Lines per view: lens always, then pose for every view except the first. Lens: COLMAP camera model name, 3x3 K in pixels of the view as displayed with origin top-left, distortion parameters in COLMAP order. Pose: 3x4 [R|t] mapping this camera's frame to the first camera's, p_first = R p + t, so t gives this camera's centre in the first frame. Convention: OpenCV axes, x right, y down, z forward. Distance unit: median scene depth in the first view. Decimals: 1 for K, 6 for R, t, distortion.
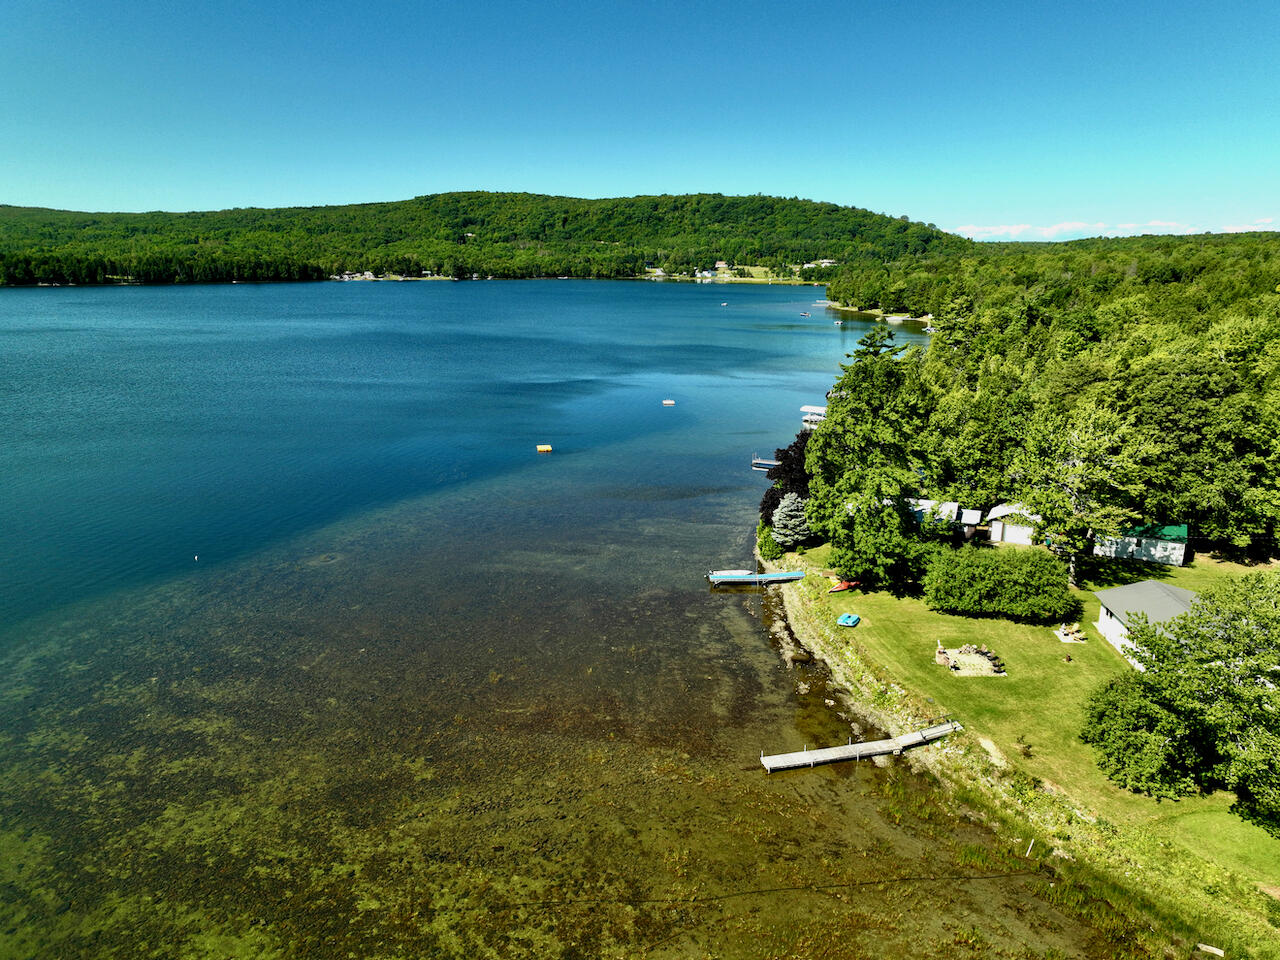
lens RADIAL K [[895.9, 0, 644.9], [0, 895.9, 484.1], [0, 0, 1]] dist [0.001117, 0.012673]
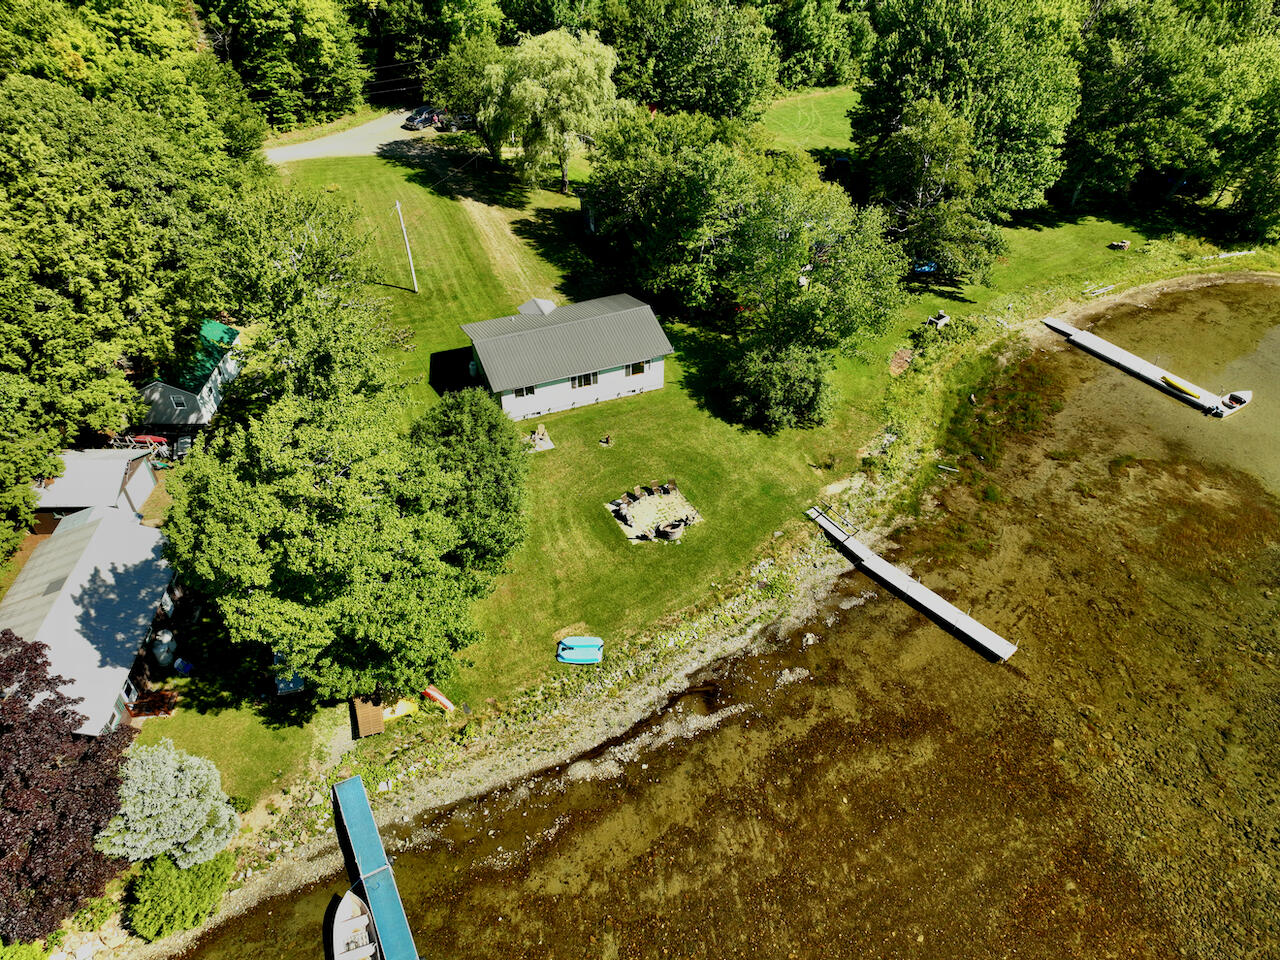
lens RADIAL K [[895.9, 0, 644.1], [0, 895.9, 482.0], [0, 0, 1]] dist [0.001117, 0.012673]
pose [[-0.465614, -0.569749, 0.677193, -0.149992], [0.214253, 0.669866, 0.710897, -0.381613], [-0.858661, 0.476095, -0.189829, 1.147312]]
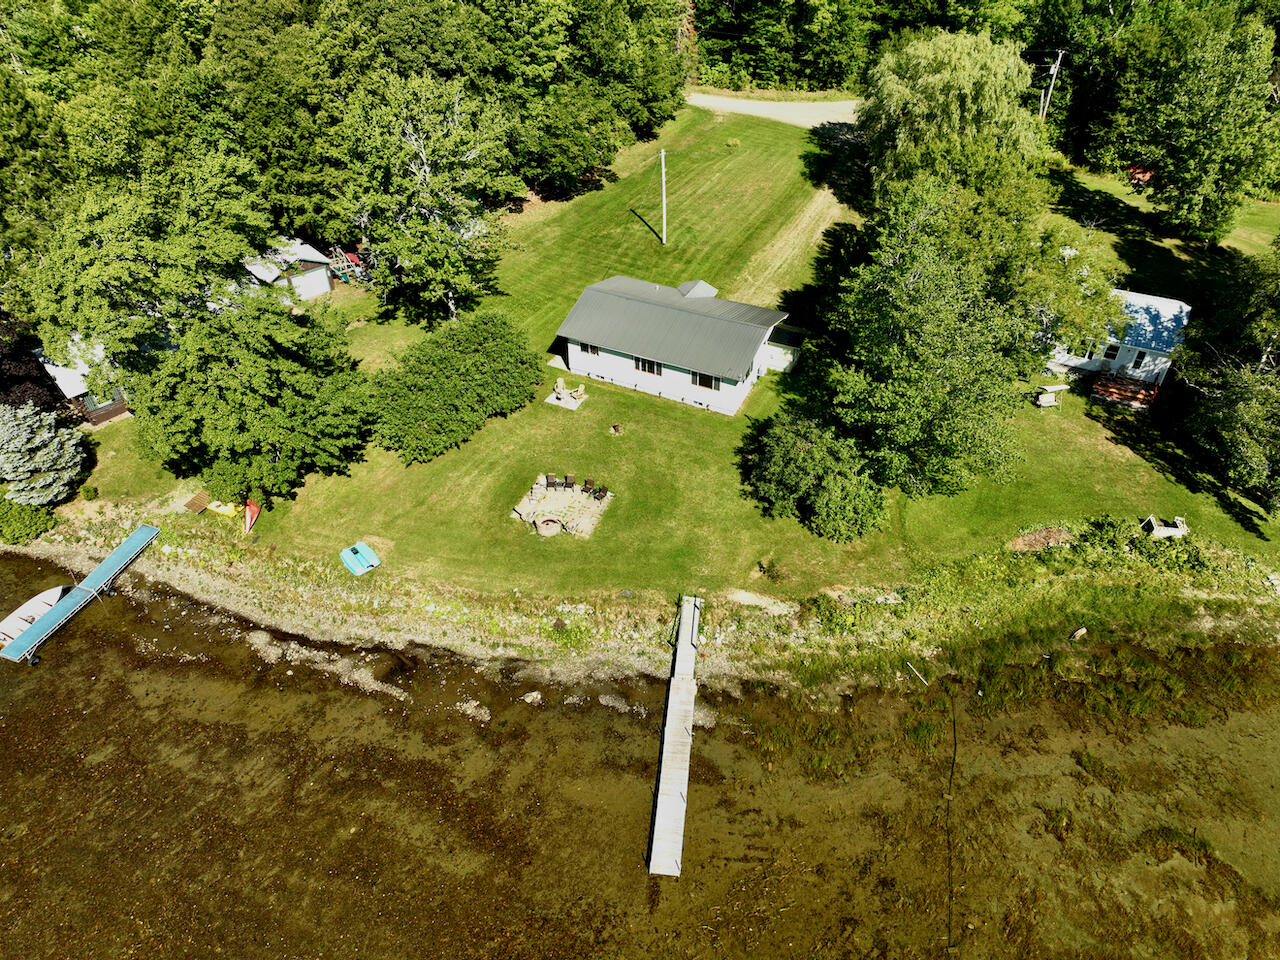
lens RADIAL K [[895.9, 0, 641.1], [0, 895.9, 476.8], [0, 0, 1]] dist [0.001117, 0.012673]
pose [[0.347796, -0.597815, 0.722257, -0.129925], [0.230647, 0.801230, 0.552116, -0.210568], [-0.908757, -0.025438, 0.416549, 0.639067]]
